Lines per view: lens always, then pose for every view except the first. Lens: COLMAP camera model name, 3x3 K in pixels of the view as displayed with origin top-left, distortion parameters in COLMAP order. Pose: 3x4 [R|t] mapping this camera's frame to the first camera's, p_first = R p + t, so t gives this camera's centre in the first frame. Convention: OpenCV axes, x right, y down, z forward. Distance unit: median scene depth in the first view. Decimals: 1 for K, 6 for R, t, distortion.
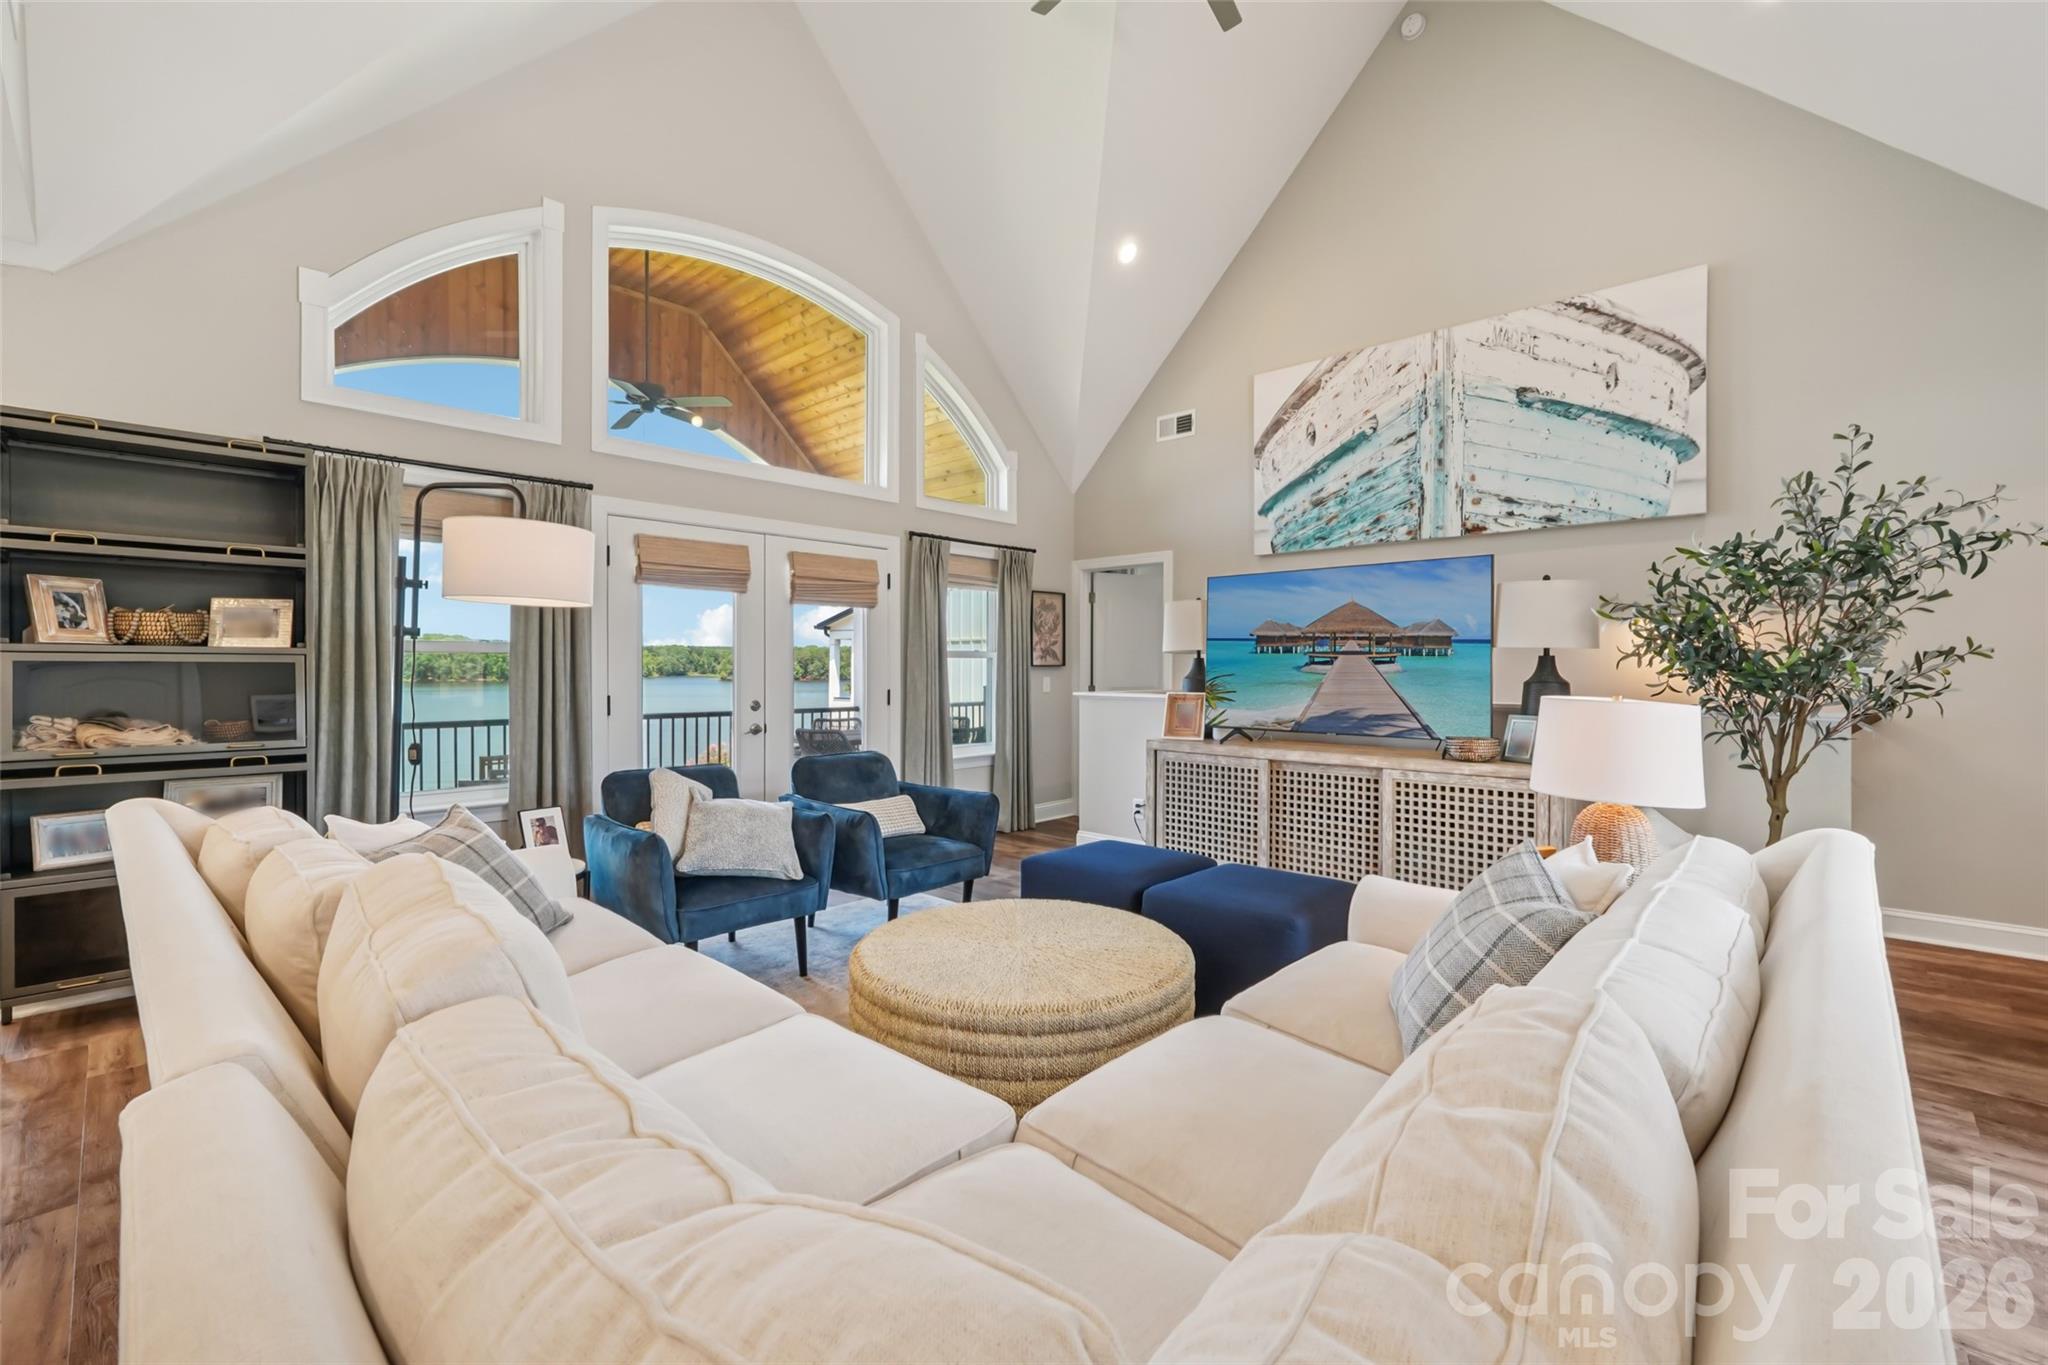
lens RADIAL K [[870.4, 0, 1044.6], [0, 870.4, 659.4], [0, 0, 1]] dist [-0.015356, 0.005271]
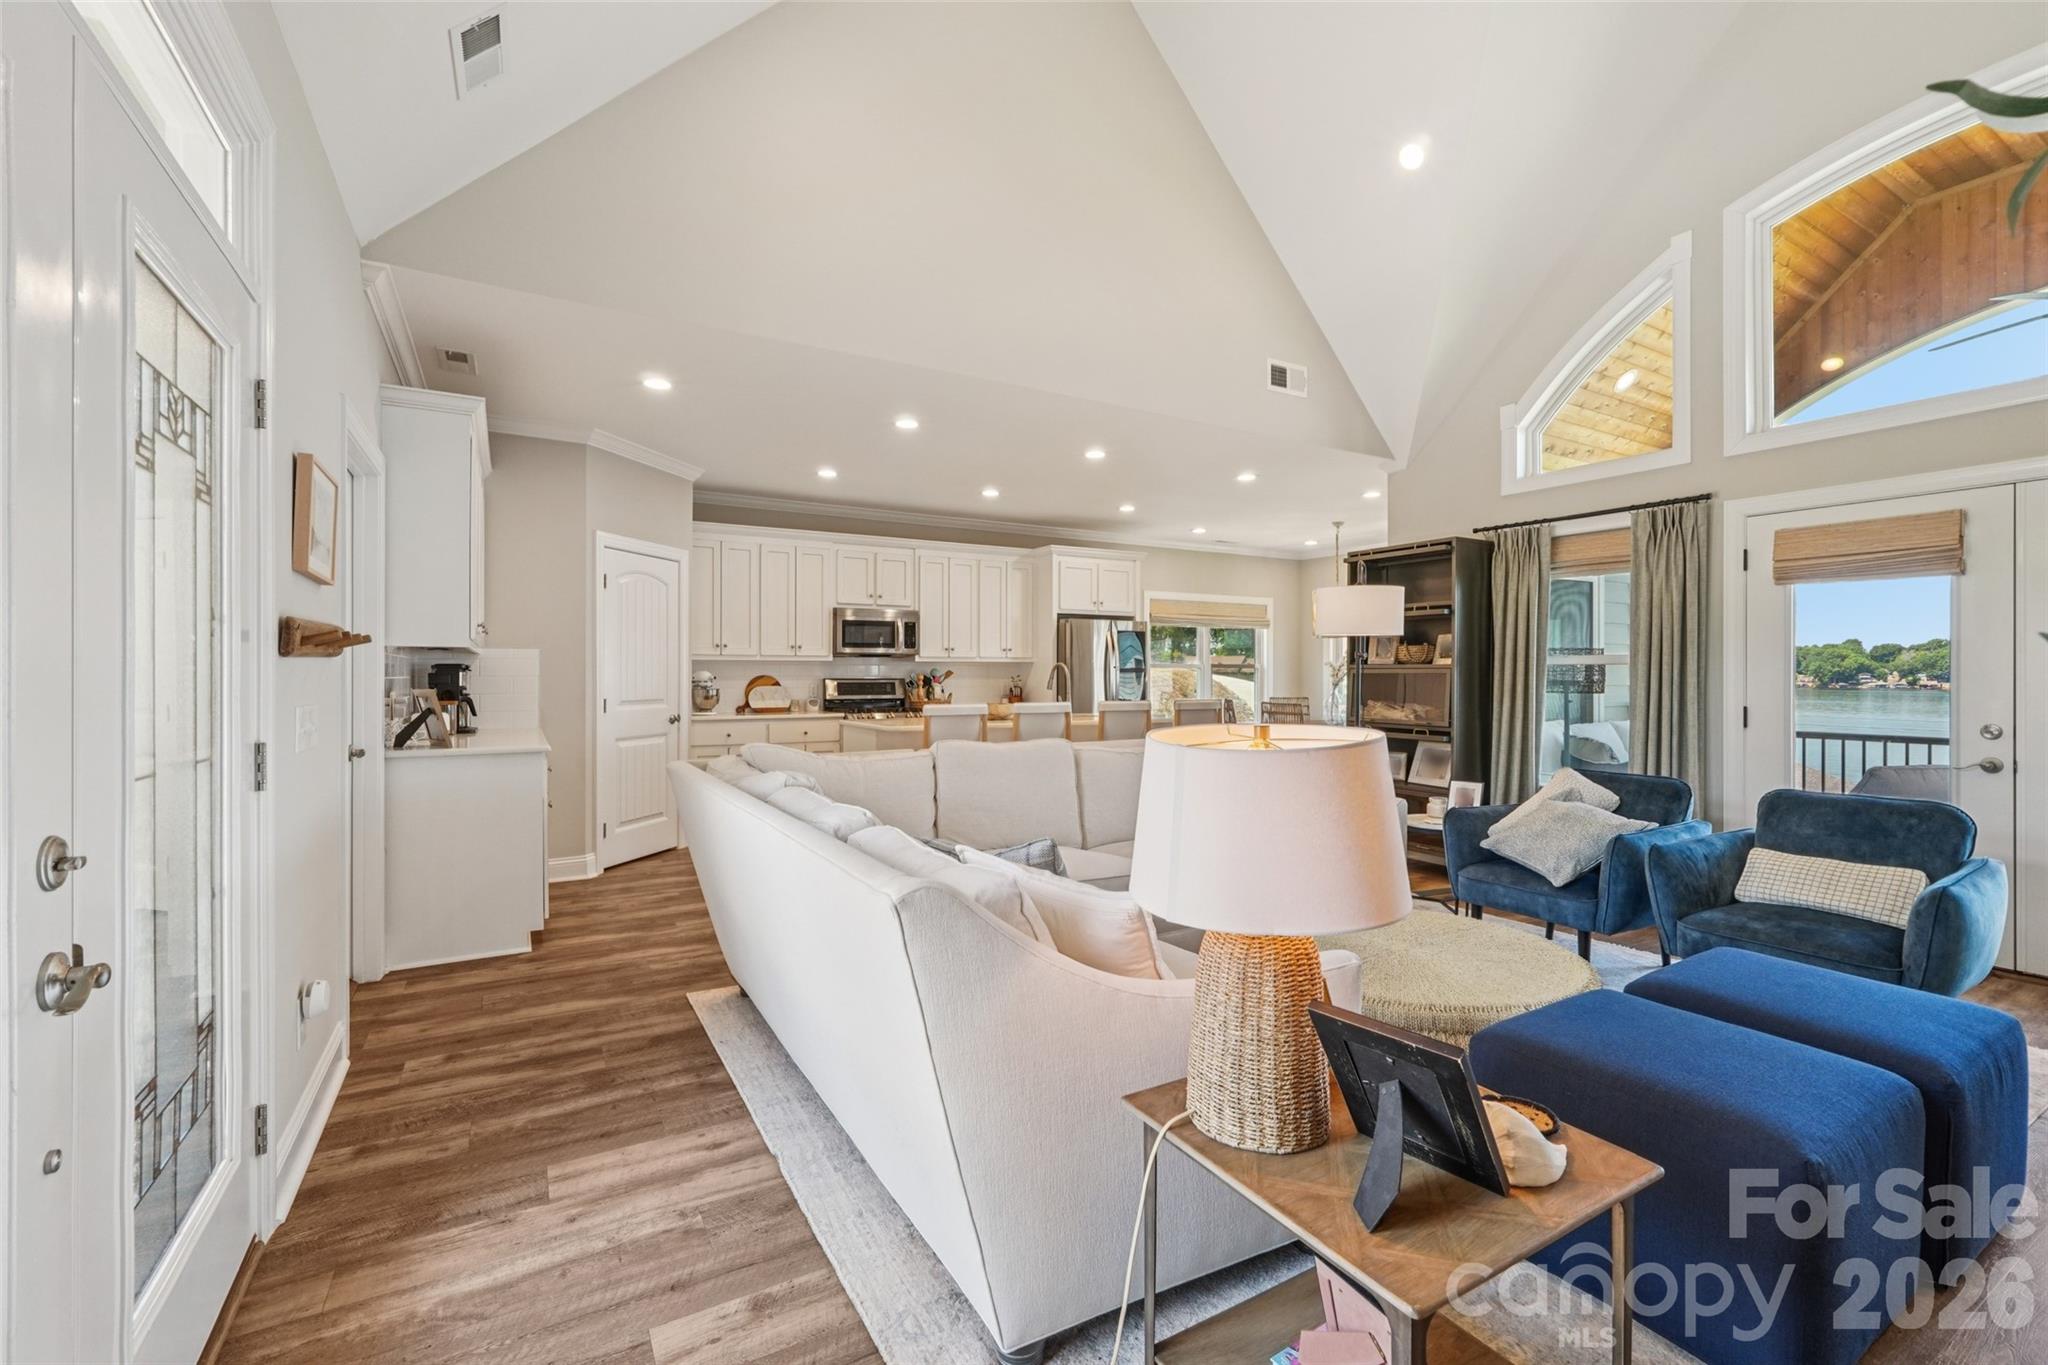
lens RADIAL K [[870.4, 0, 1021.9], [0, 870.4, 665.2], [0, 0, 1]] dist [-0.015356, 0.005271]
pose [[-0.297601, -0.008509, -0.954652, 0.538446], [0.005475, 0.999929, -0.010620, 0.000216], [0.954675, -0.008387, -0.297533, 0.441406]]
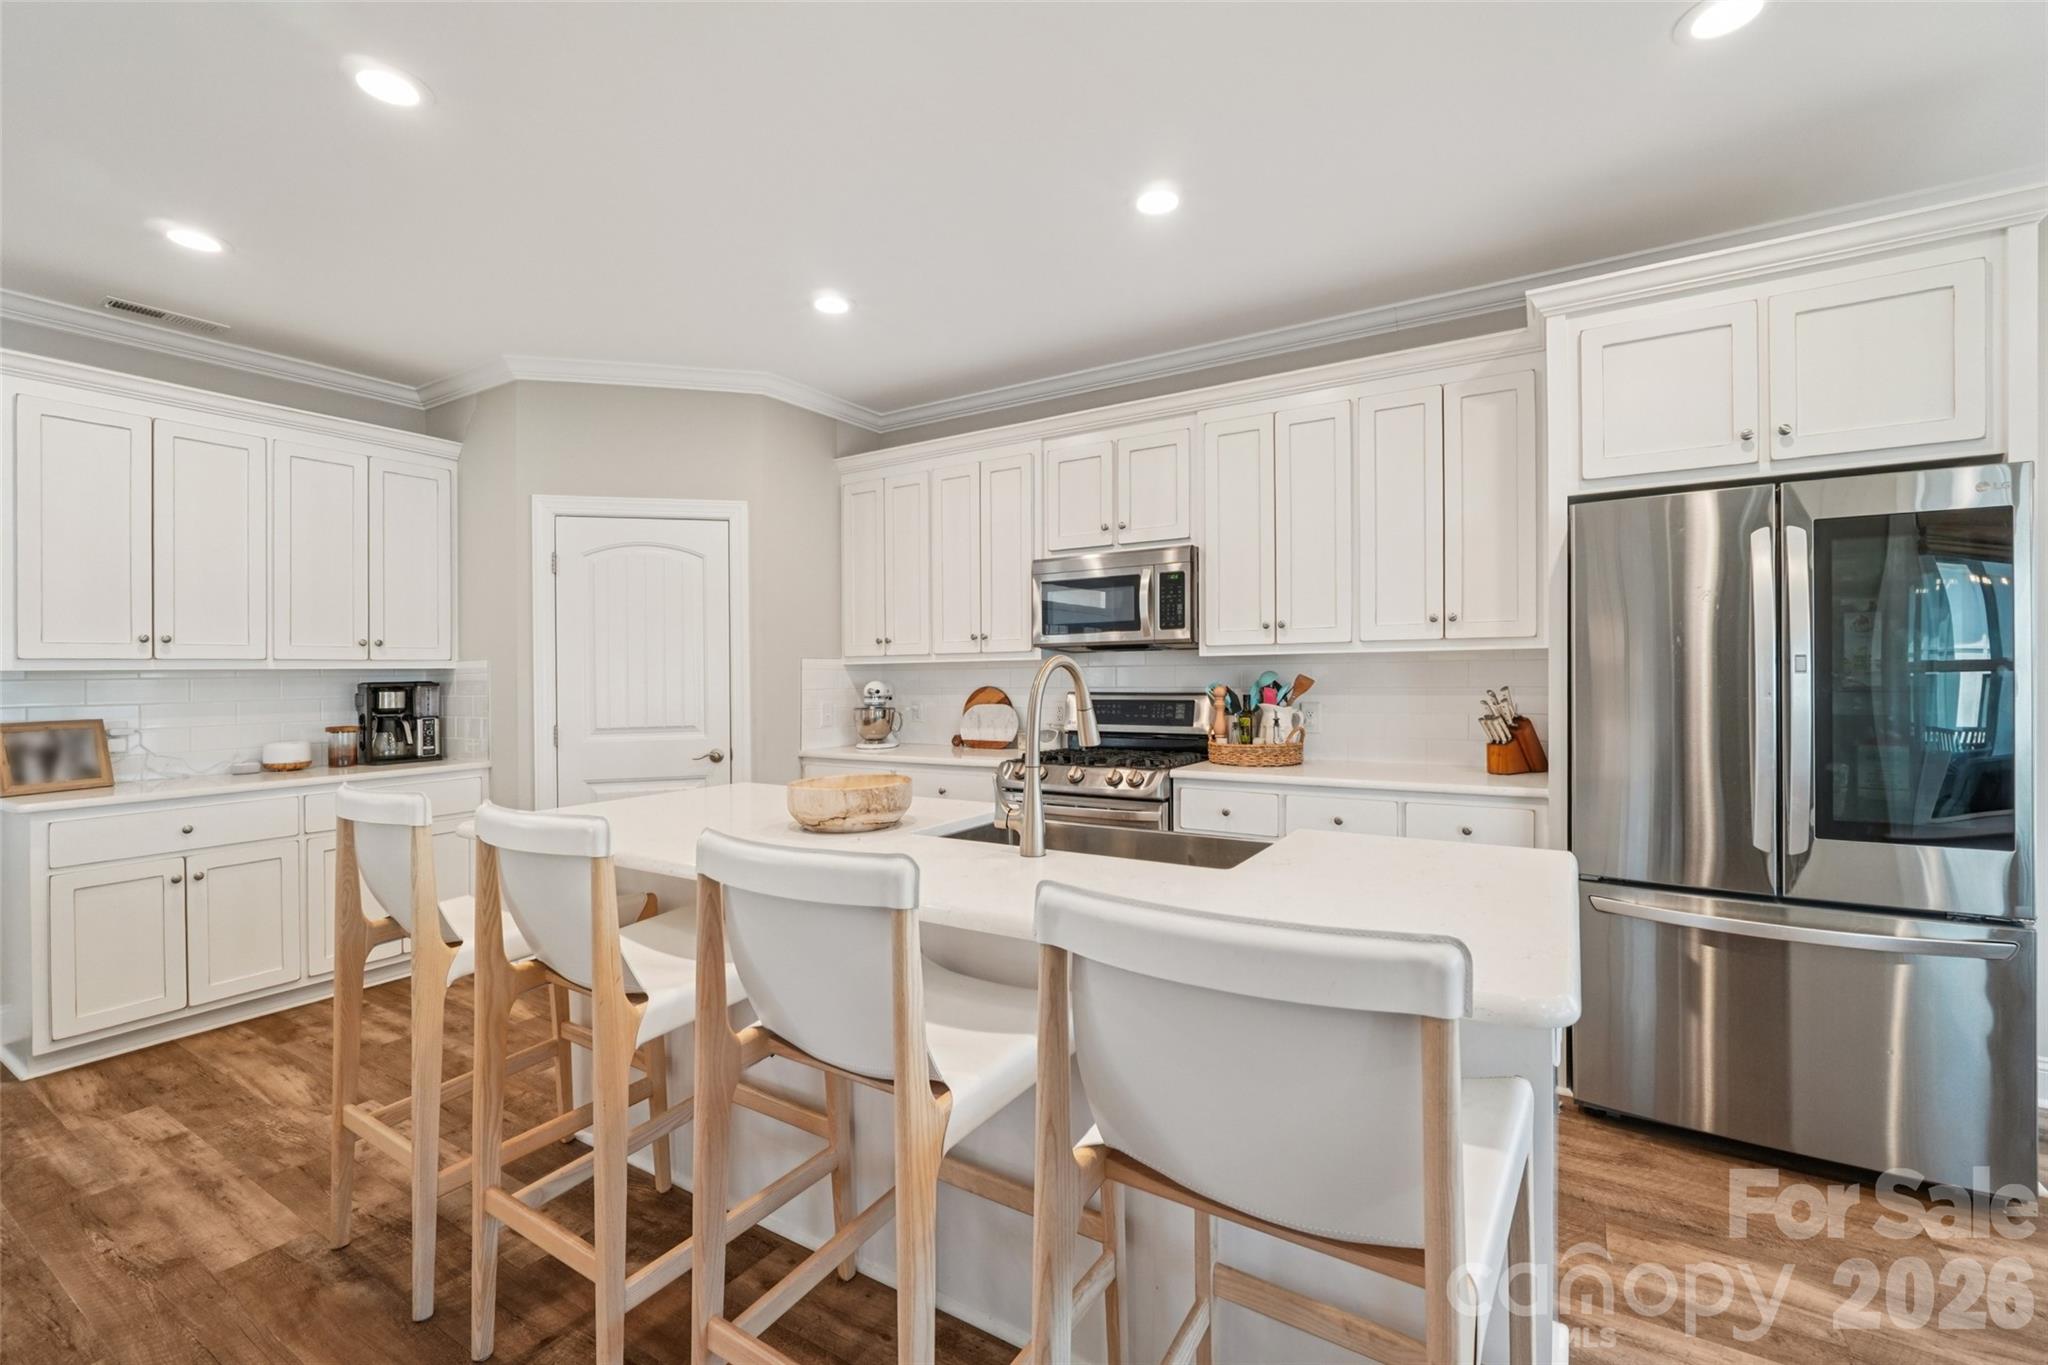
lens RADIAL K [[870.4, 0, 1027.9], [0, 870.4, 674.0], [0, 0, 1]] dist [-0.015356, 0.005271]
pose [[-0.982961, 0.015152, -0.183188, -0.526474], [0.016091, 0.999864, -0.003638, -0.008810], [0.183108, -0.006524, -0.983071, 0.470059]]
